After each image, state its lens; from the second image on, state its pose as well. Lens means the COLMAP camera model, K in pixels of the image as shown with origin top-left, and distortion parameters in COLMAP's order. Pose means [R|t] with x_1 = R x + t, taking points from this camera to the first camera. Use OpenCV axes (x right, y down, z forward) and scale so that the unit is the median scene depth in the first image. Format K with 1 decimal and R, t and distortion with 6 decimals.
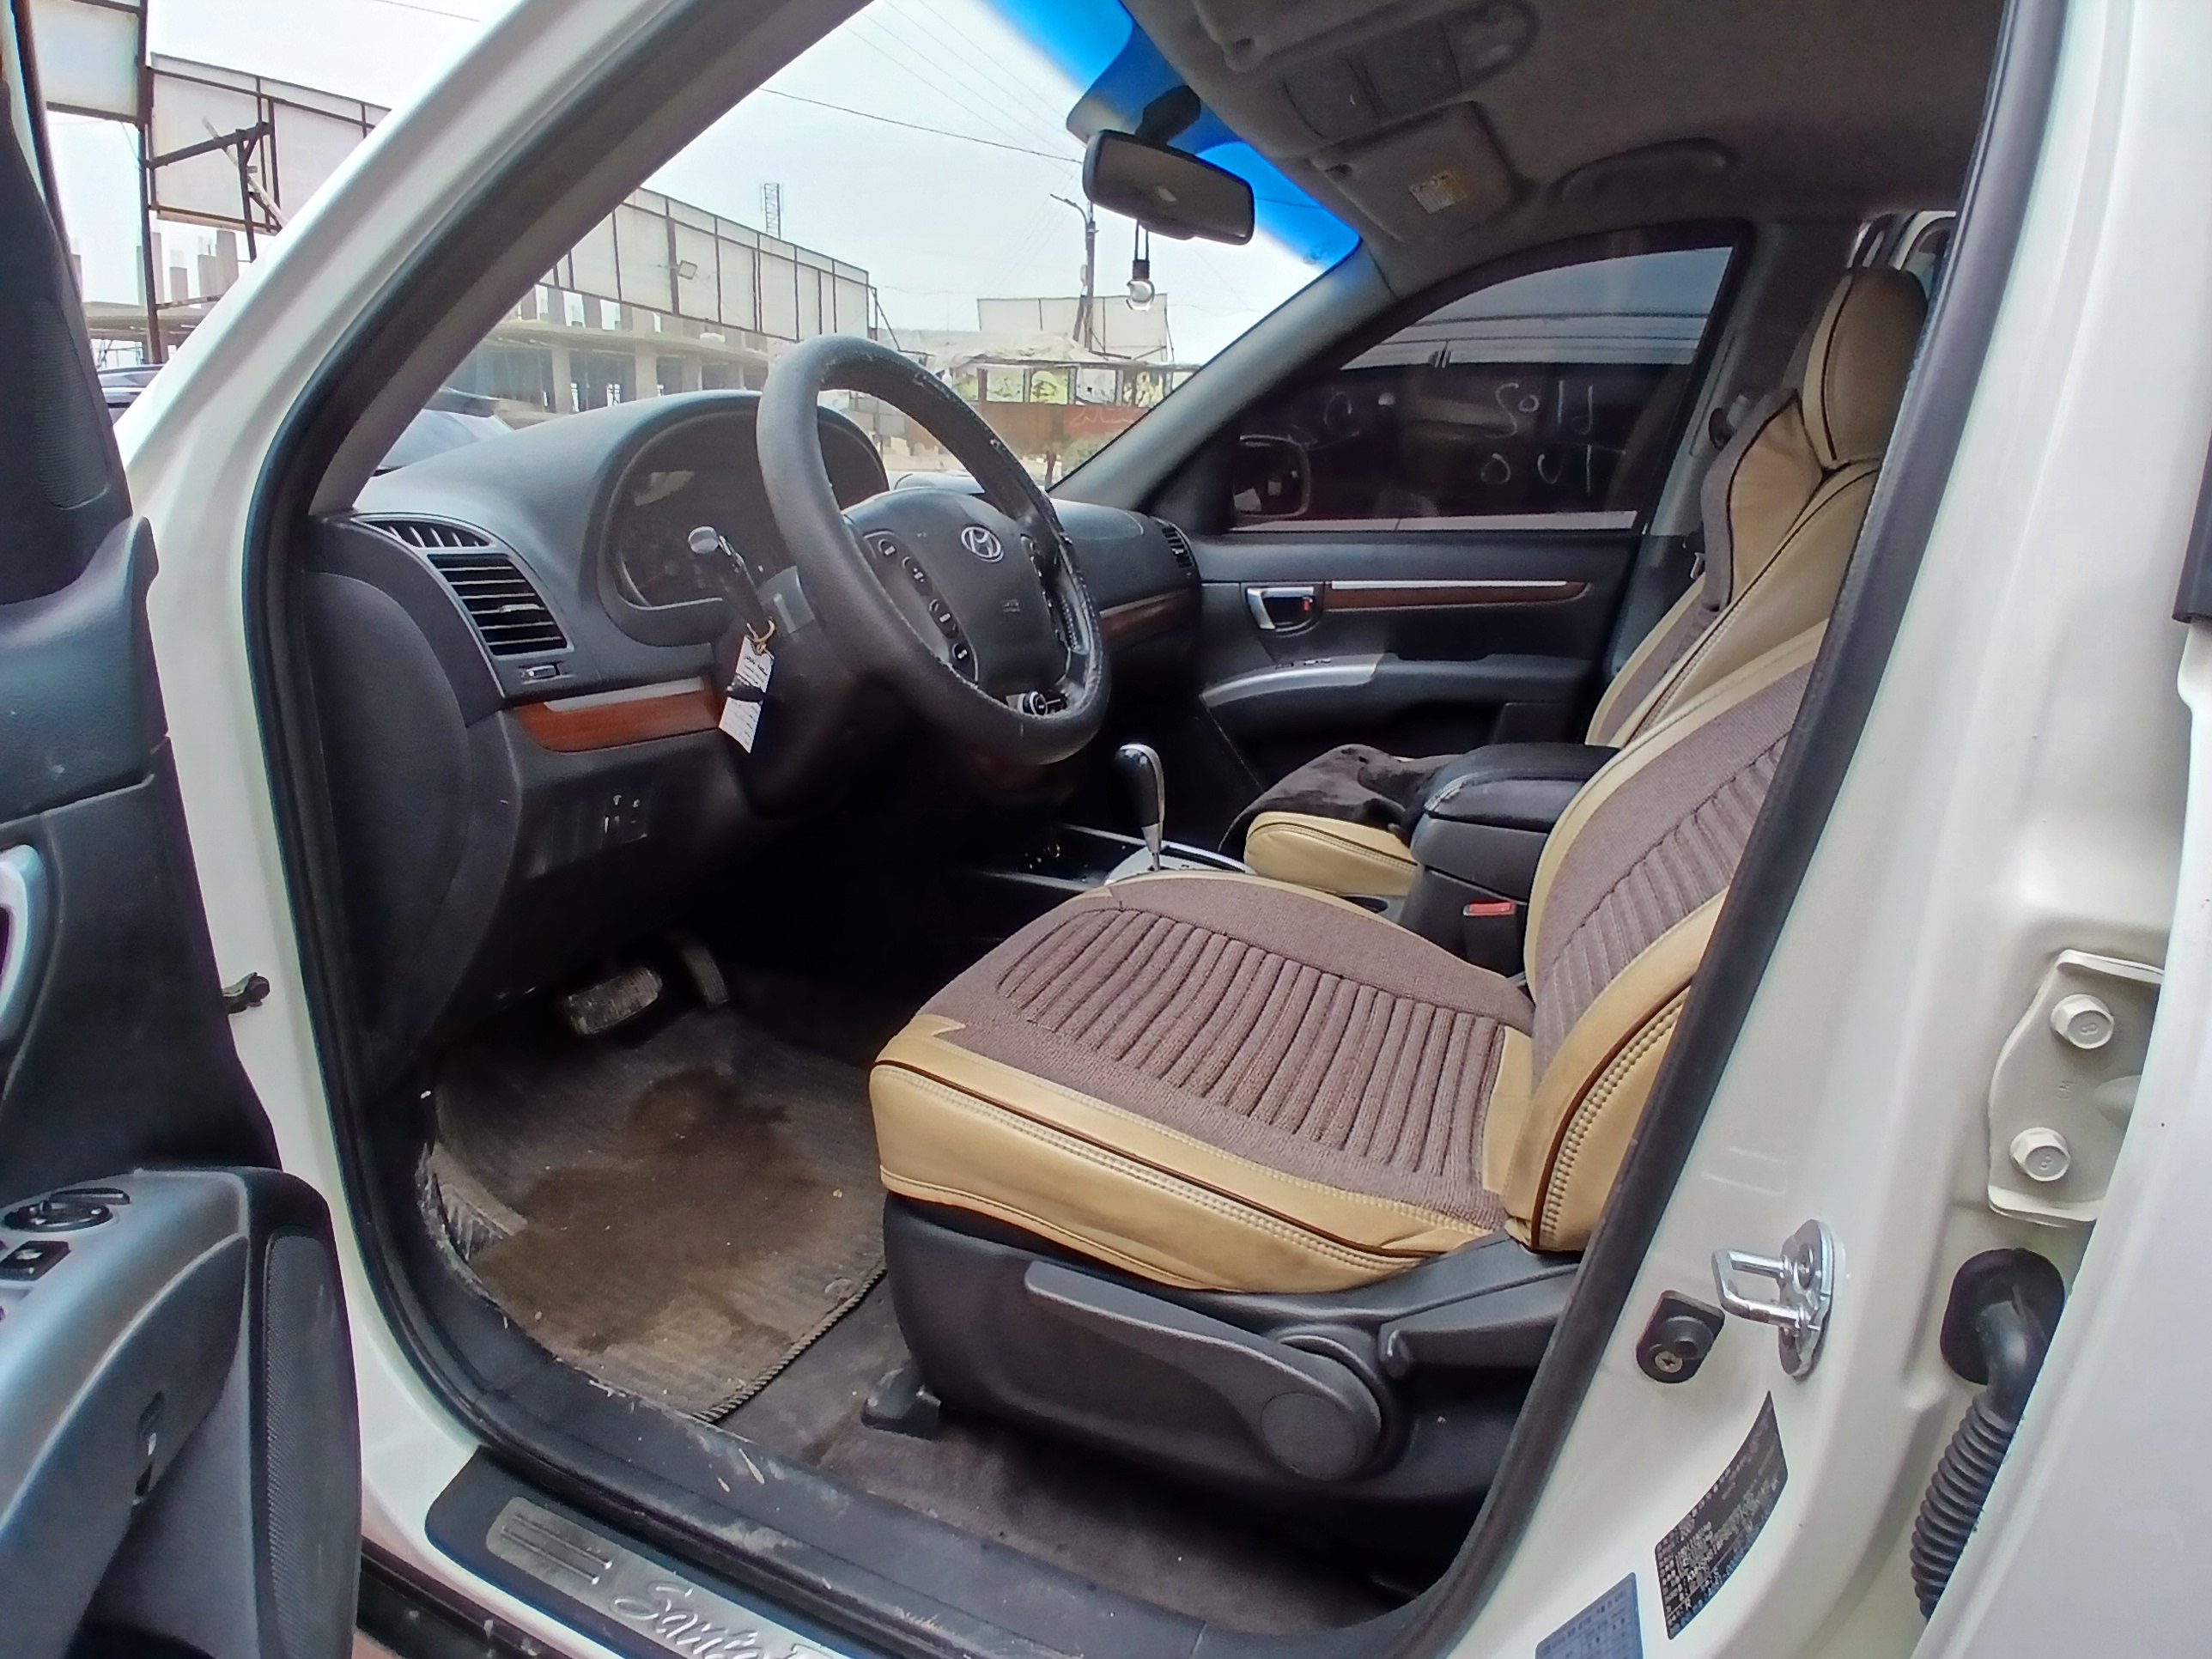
lens RADIAL K [[1109.6, 0, 1115.8], [0, 1109.6, 823.8], [0, 0, 1]] dist [-0.020646, -0.029266]
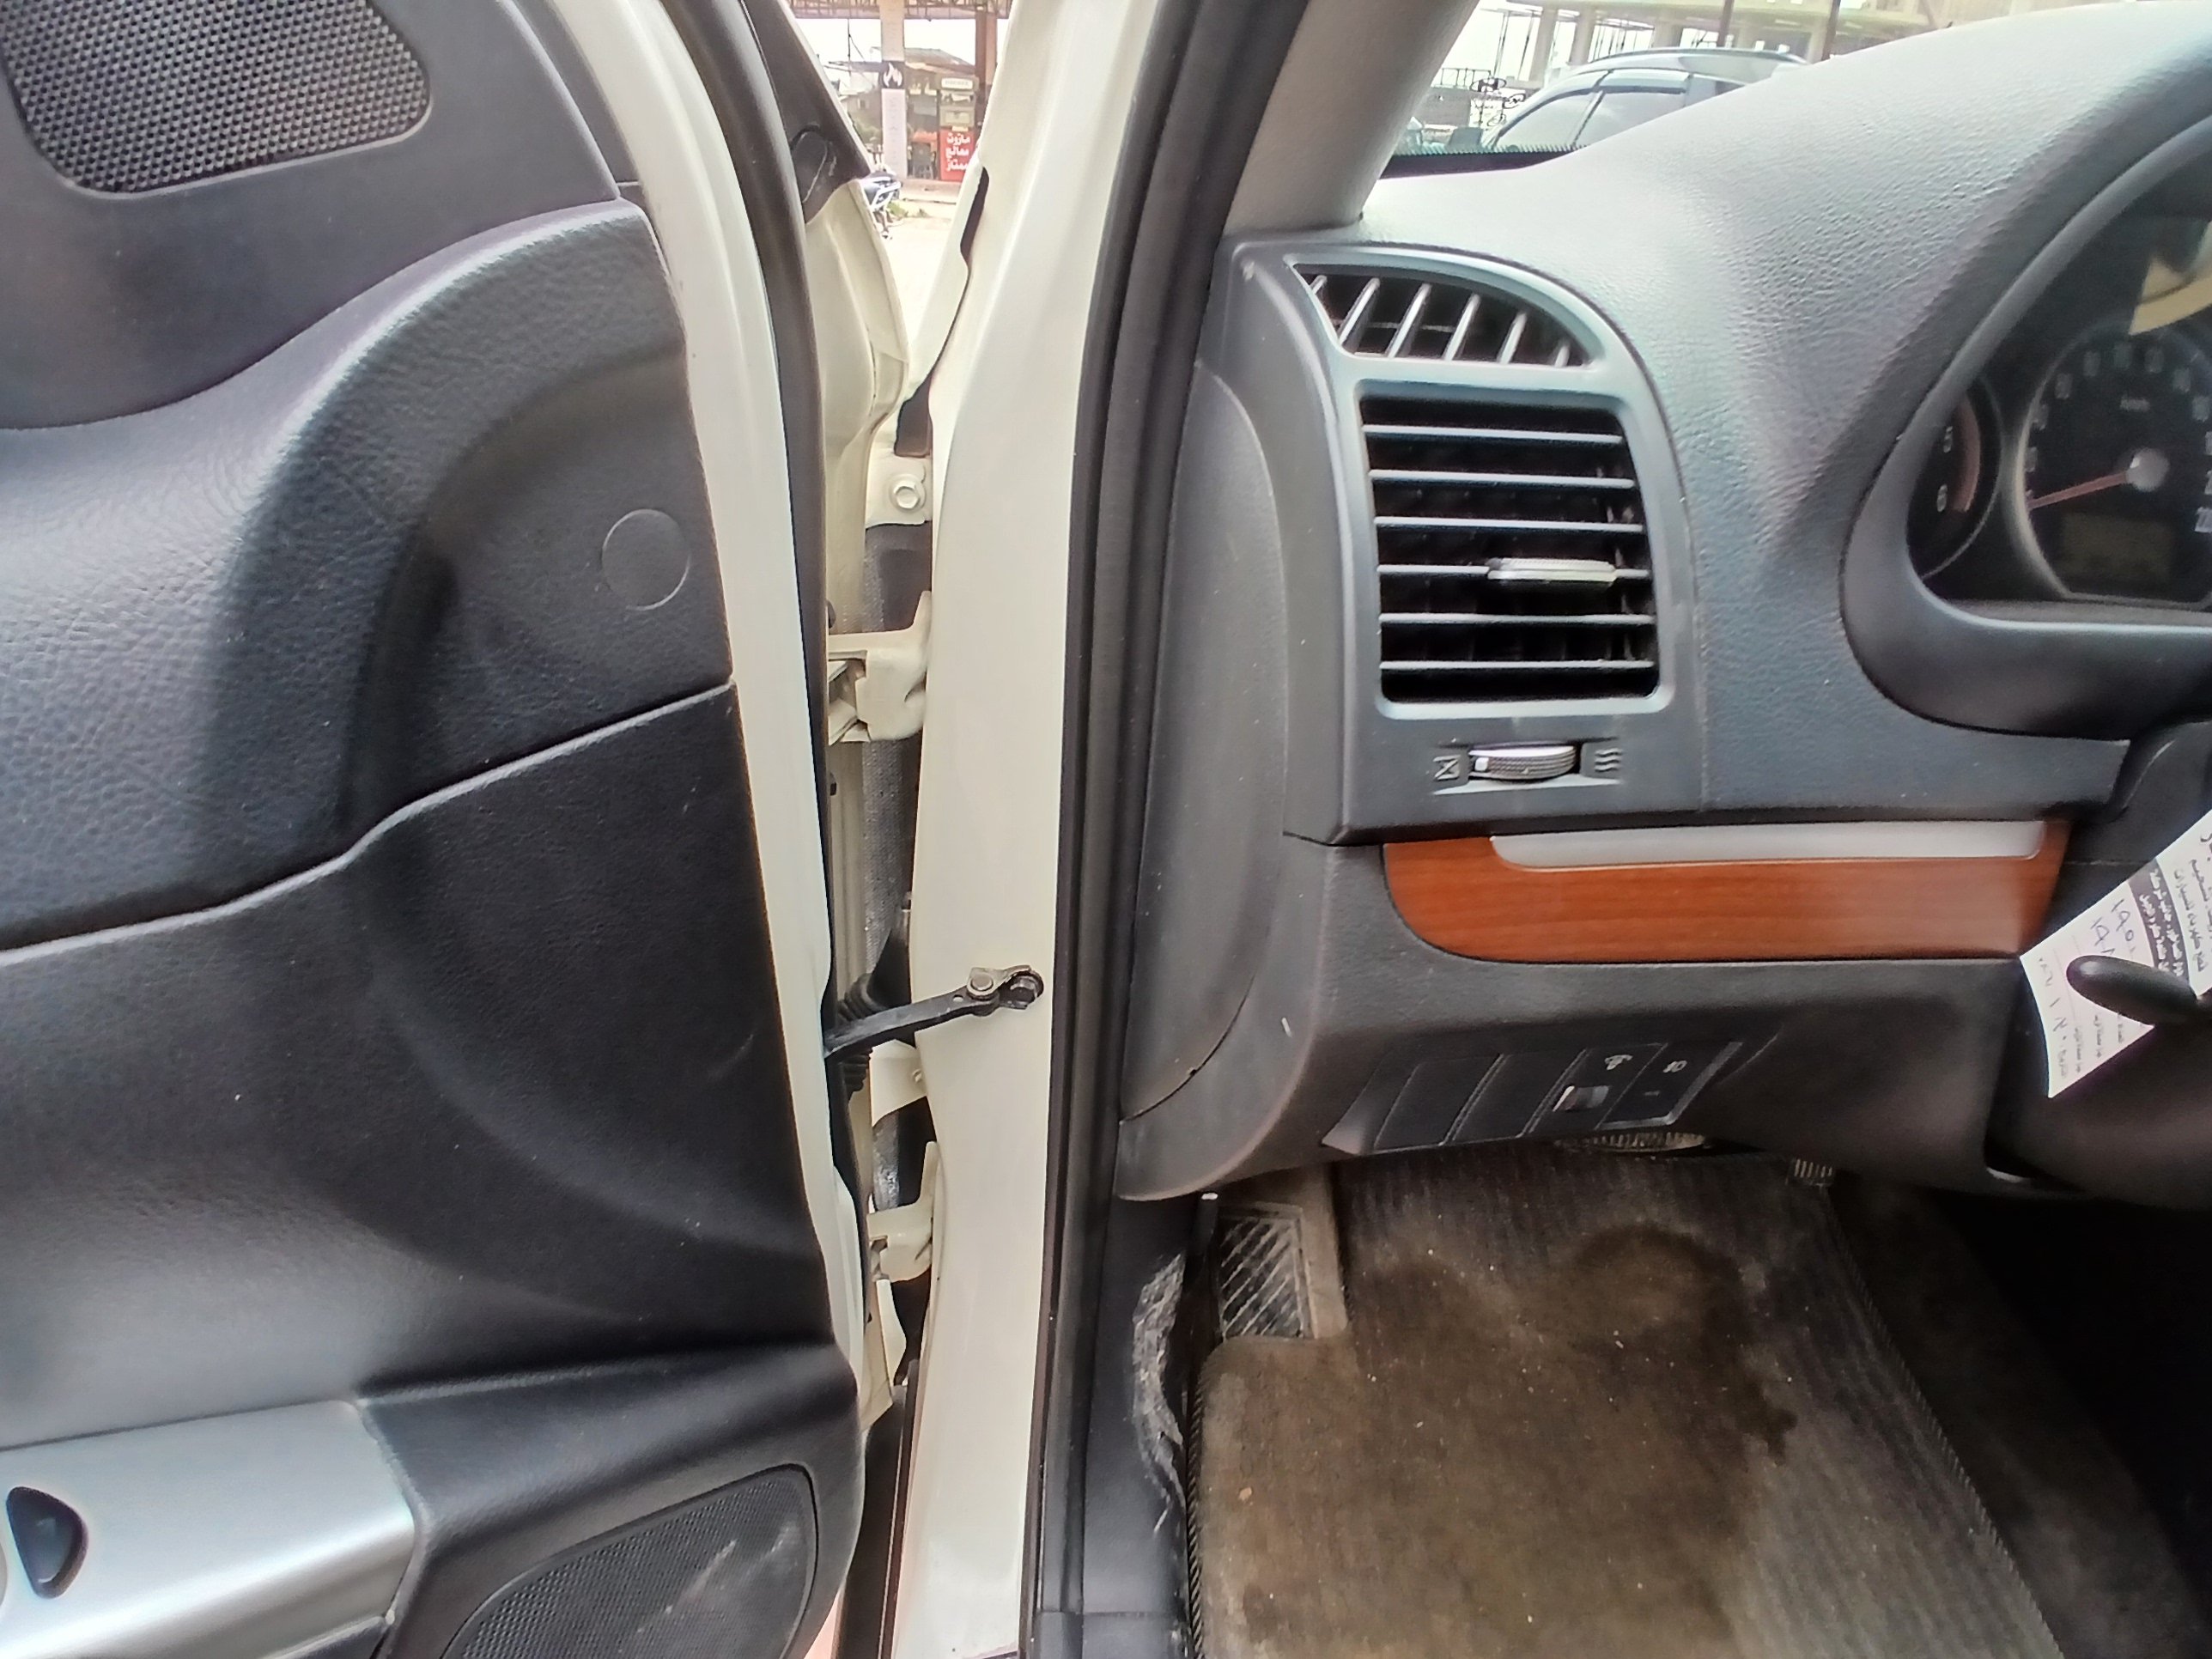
lens RADIAL K [[1109.6, 0, 1115.8], [0, 1109.6, 823.8], [0, 0, 1]] dist [-0.020646, -0.029266]
pose [[0.419336, 0.469216, -0.777170, -0.265990], [-0.299395, 0.879657, 0.369549, -0.195722], [0.857041, 0.077715, 0.509353, 0.649927]]
